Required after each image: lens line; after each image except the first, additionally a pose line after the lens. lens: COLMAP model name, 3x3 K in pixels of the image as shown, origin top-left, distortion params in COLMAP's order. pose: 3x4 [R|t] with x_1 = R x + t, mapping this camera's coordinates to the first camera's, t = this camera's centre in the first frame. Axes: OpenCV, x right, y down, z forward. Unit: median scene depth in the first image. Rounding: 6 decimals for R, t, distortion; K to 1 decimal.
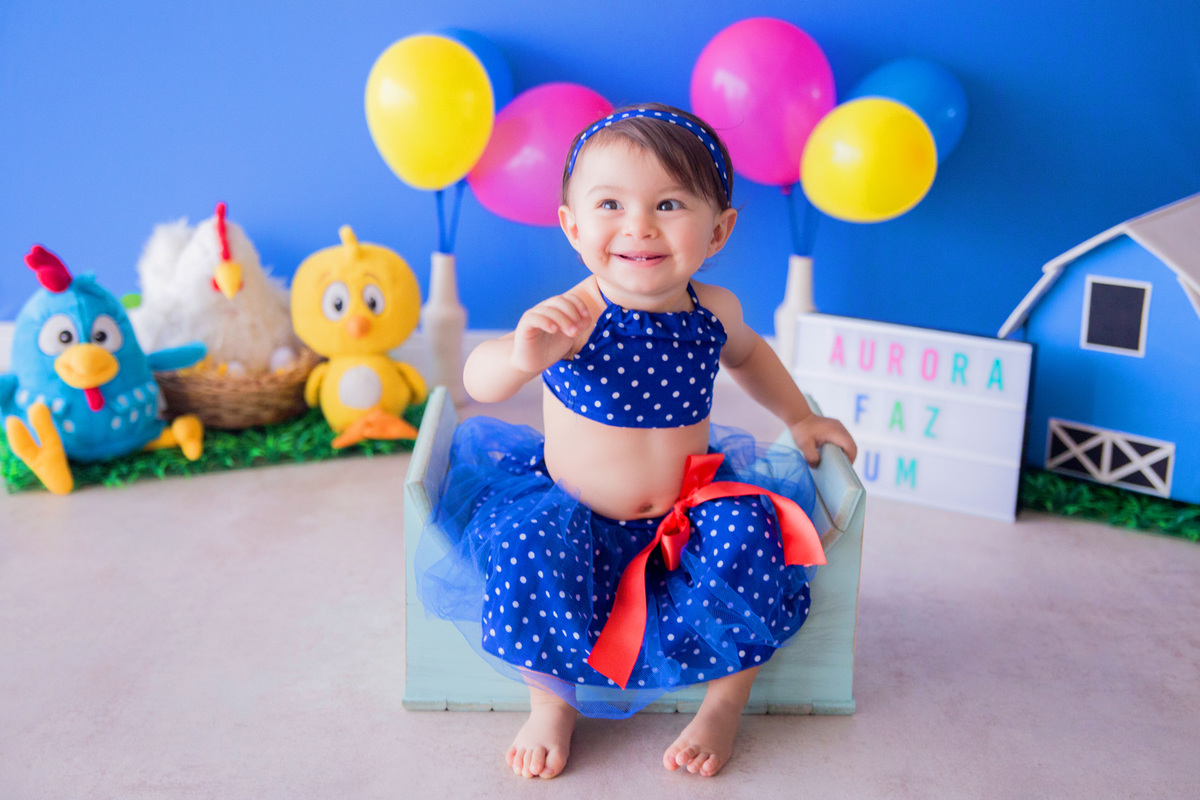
lens RADIAL K [[1667.1, 0, 625.4], [0, 1667.1, 386.4], [0, 0, 1]] dist [0.070211, 0.035231]
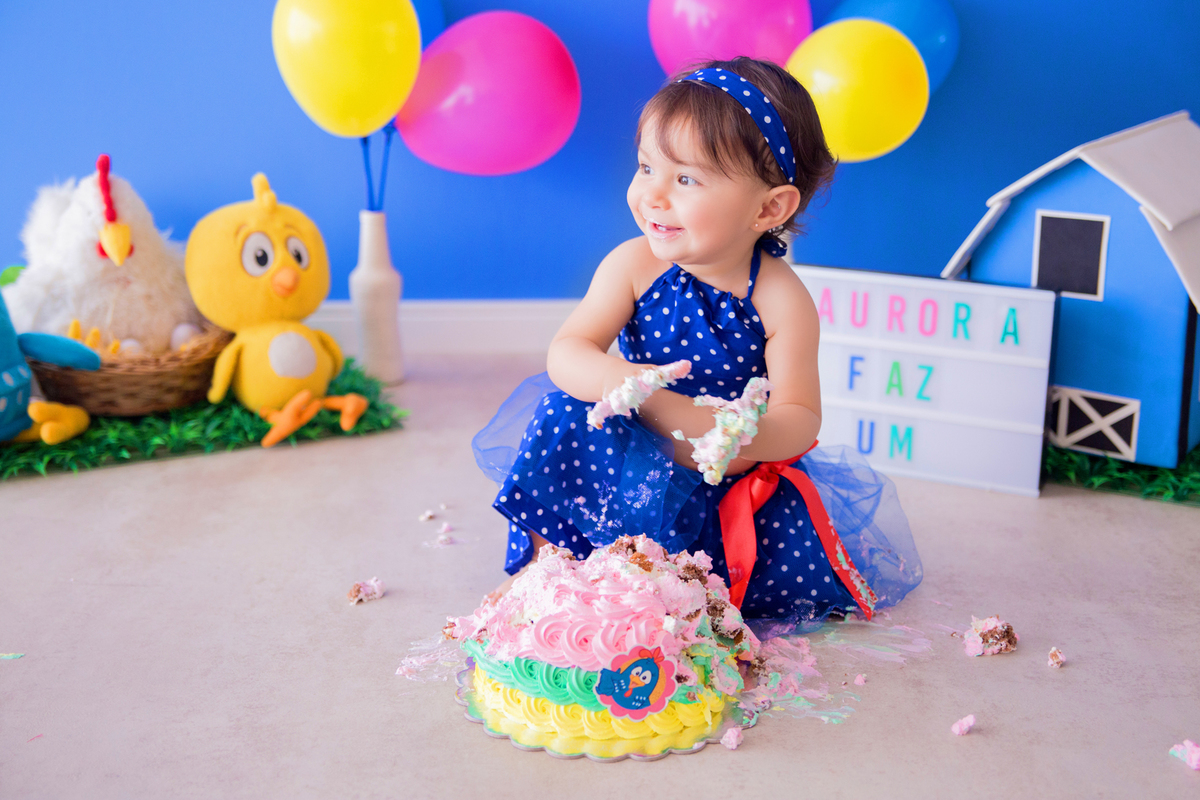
lens RADIAL K [[1667.1, 0, 625.4], [0, 1667.1, 386.4], [0, 0, 1]] dist [0.070211, 0.035231]
pose [[0.999410, -0.027183, 0.020986, 0.003766], [0.027013, 0.999600, 0.008350, 0.010603], [-0.021205, -0.007778, 0.999745, 0.133918]]
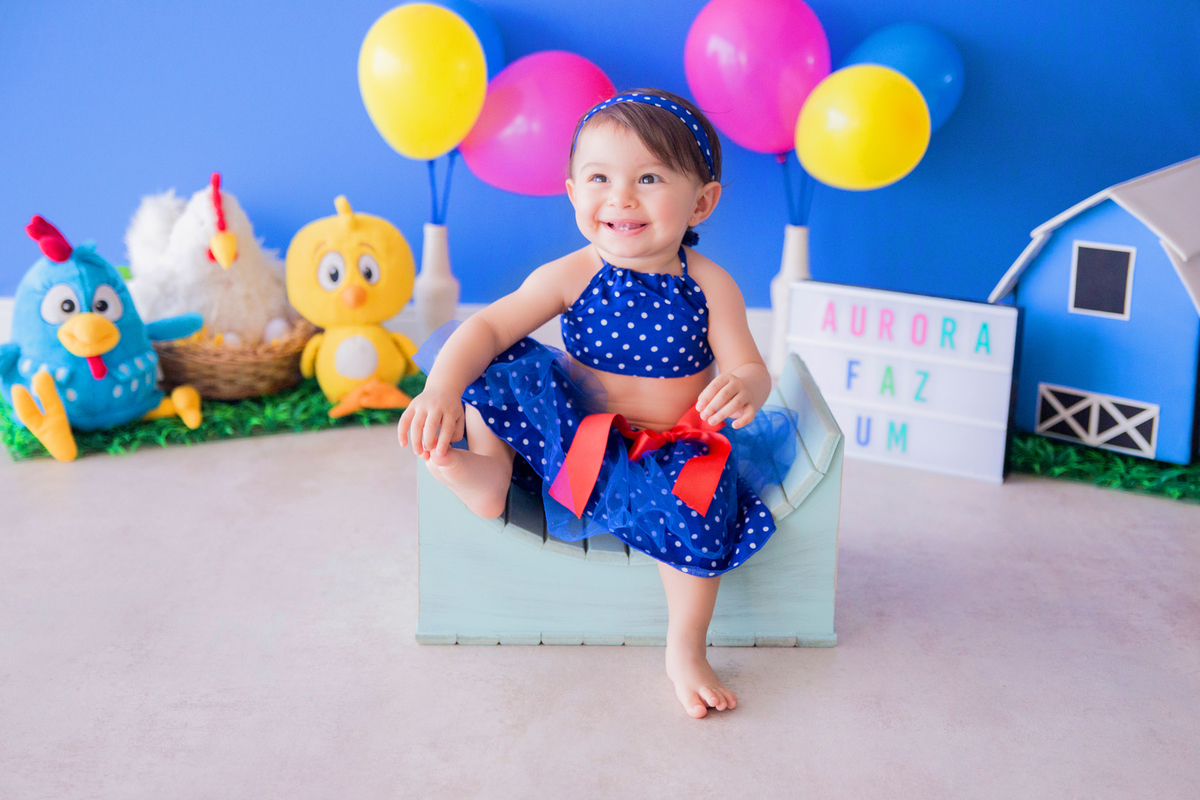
lens RADIAL K [[1942.6, 0, 623.3], [0, 1942.6, 422.2], [0, 0, 1]] dist [0.109460, 0.070739]
pose [[0.999982, -0.005203, 0.002967, -0.002006], [0.005153, 0.999846, 0.016762, 0.022144], [-0.003054, -0.016747, 0.999855, -0.182797]]
